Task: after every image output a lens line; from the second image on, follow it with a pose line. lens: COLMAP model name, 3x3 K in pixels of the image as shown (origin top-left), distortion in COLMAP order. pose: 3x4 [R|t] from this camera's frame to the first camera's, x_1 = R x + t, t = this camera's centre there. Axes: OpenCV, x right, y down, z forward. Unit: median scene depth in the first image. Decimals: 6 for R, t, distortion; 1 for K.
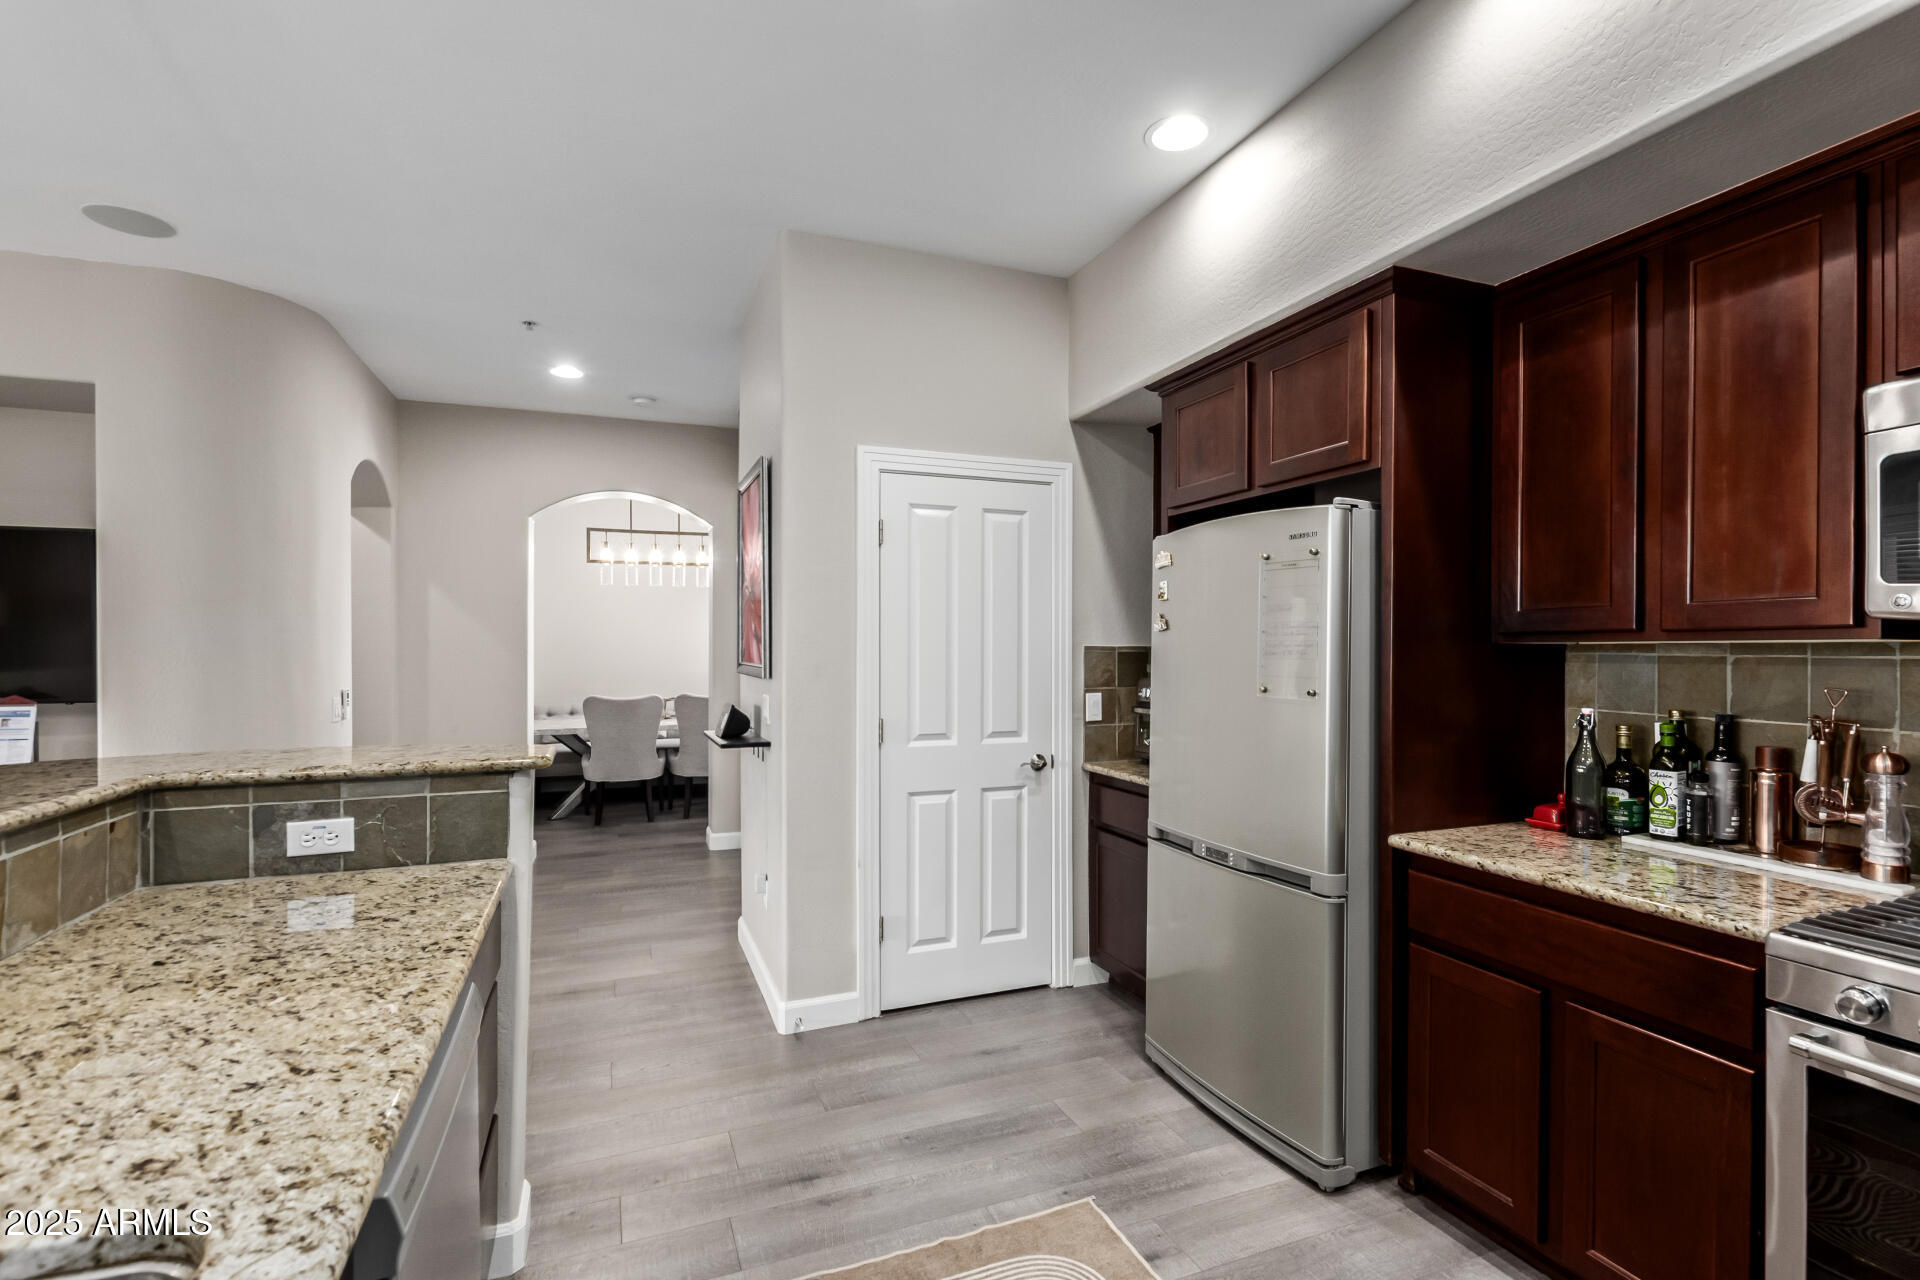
lens RADIAL K [[875.8, 0, 996.8], [0, 875.8, 654.8], [0, 0, 1]] dist [0.002555, -0.003667]
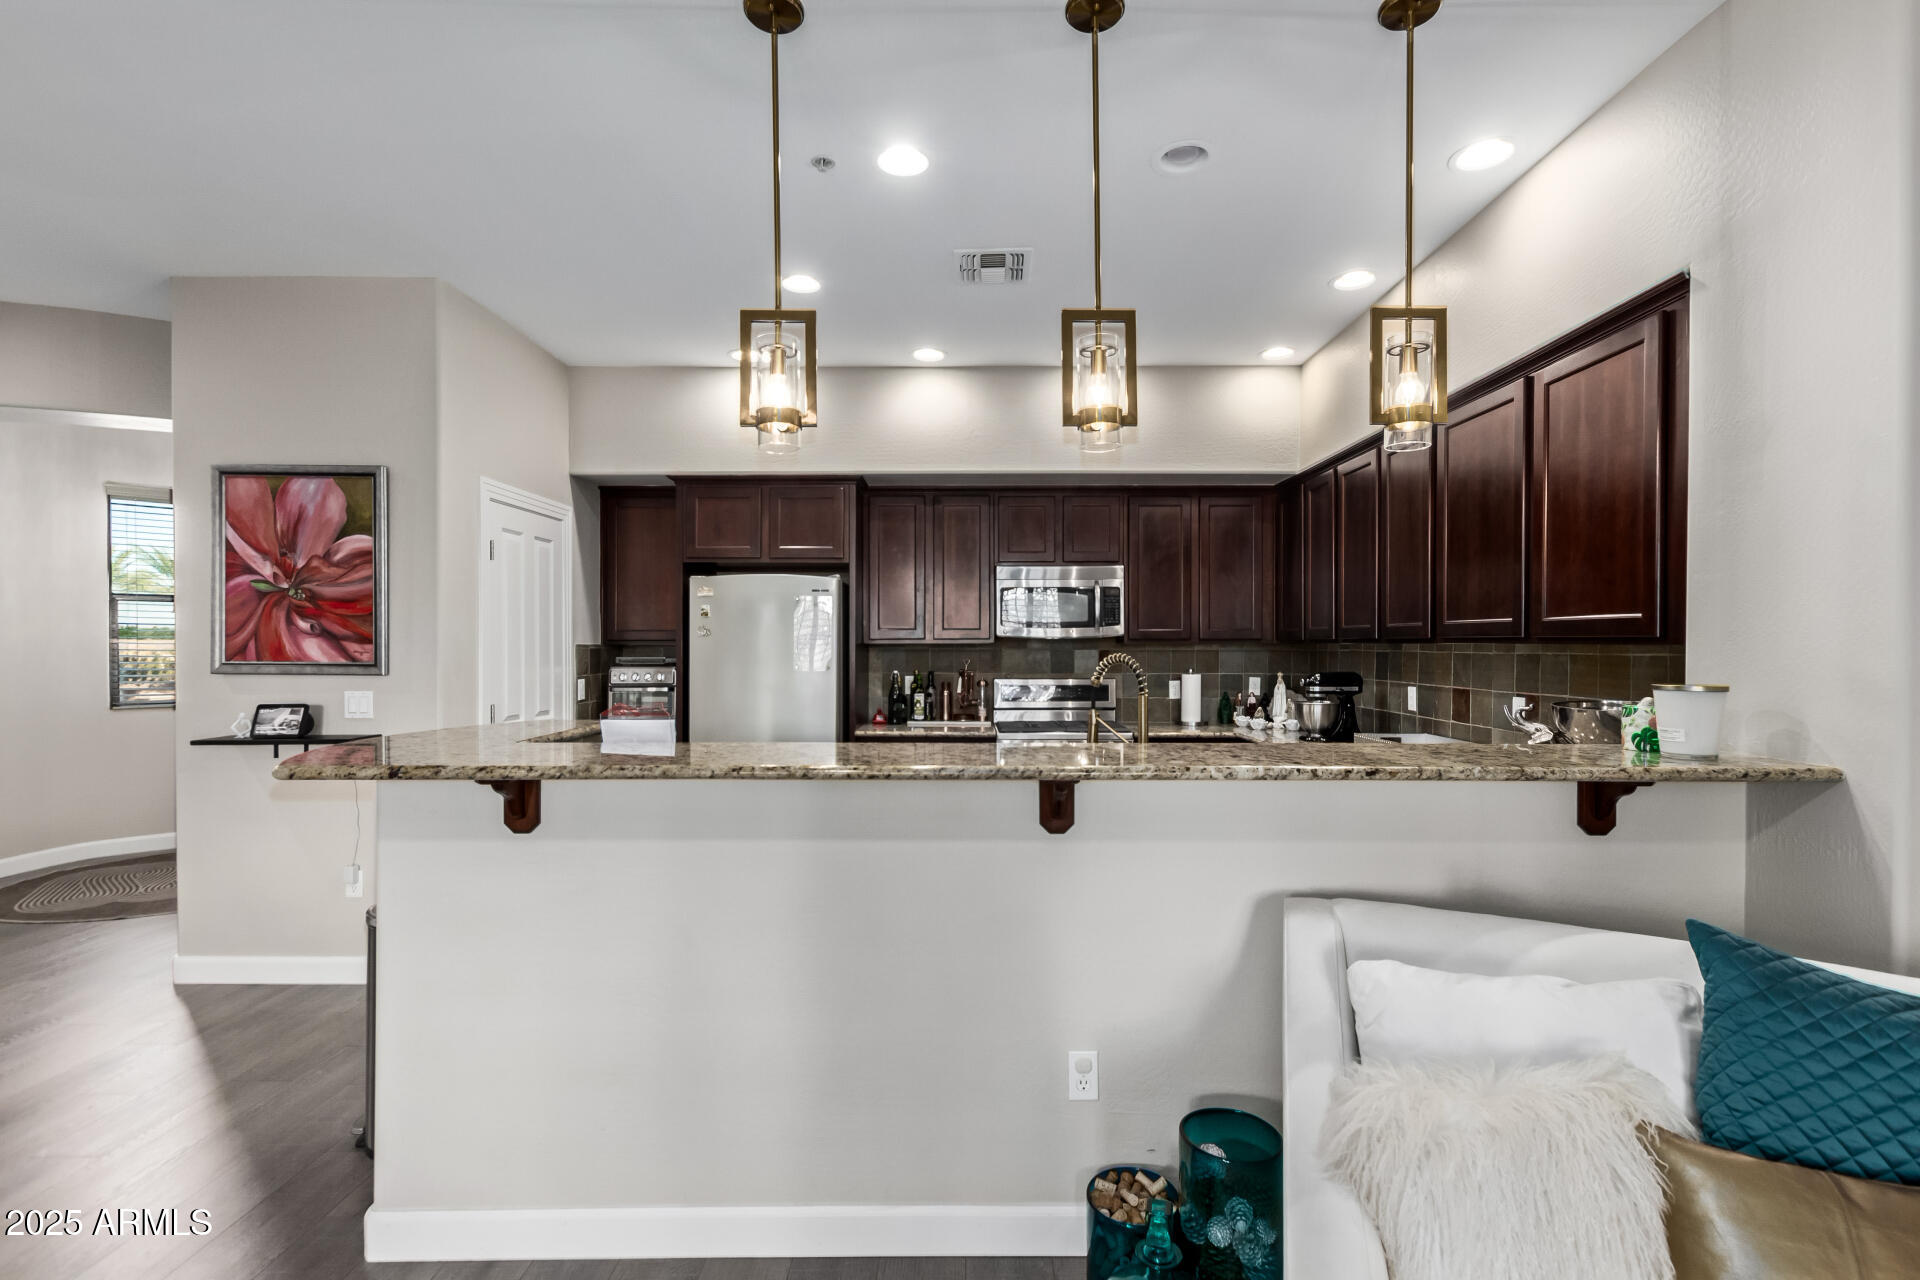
lens RADIAL K [[875.8, 0, 968.9], [0, 875.8, 653.6], [0, 0, 1]] dist [0.002555, -0.003667]
pose [[0.398385, -0.009668, 0.917167, -1.674010], [0.003814, 0.999953, 0.008885, -0.007969], [-0.917210, -0.000042, 0.398403, -0.161582]]
